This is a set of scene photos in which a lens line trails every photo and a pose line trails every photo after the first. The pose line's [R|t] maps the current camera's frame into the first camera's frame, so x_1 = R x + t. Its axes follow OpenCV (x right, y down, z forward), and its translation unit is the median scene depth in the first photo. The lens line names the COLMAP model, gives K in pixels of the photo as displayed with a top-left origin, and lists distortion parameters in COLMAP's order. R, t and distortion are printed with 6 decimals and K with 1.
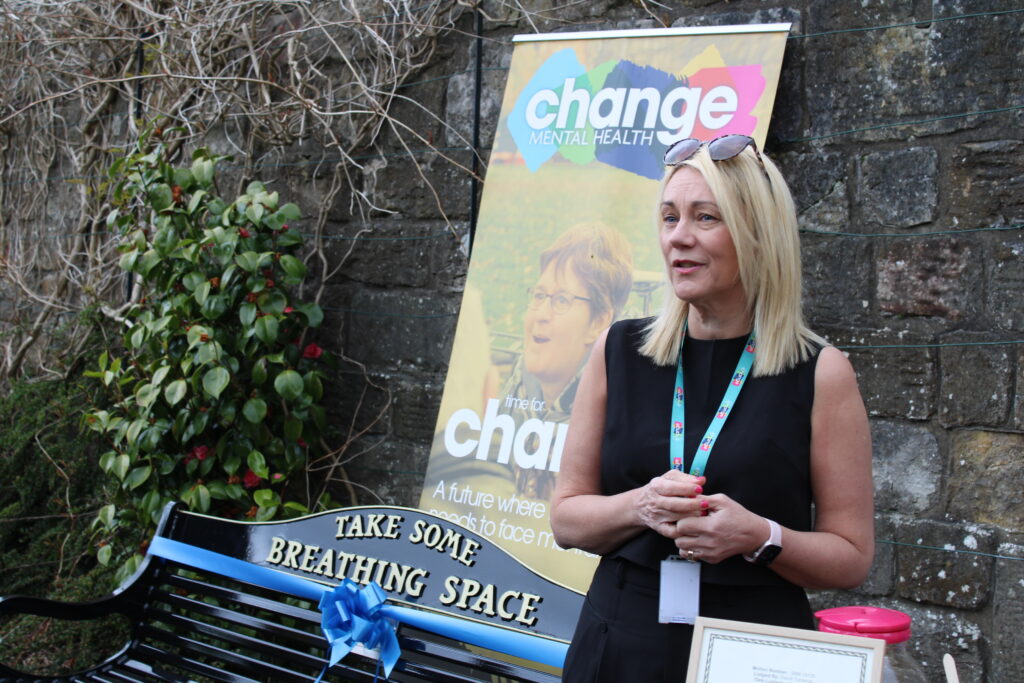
lens RADIAL K [[1670.1, 0, 511.1], [0, 1670.1, 342.5], [0, 0, 1]] dist [0.005539, 0.000000]
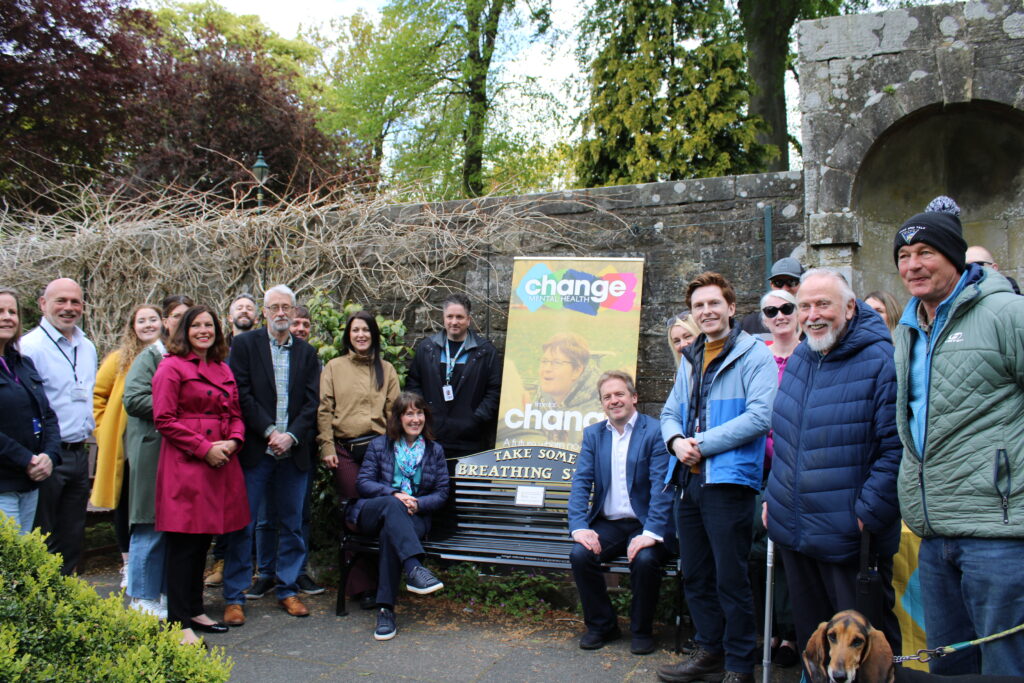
lens RADIAL K [[883.7, 0, 508.6], [0, 883.7, 335.5], [0, 0, 1]] dist [-0.144764, 0.101371]
pose [[0.901094, -0.002334, 0.433617, -0.606702], [0.037290, 0.996698, -0.072126, 0.026543], [-0.432017, 0.081162, 0.898206, -0.165275]]
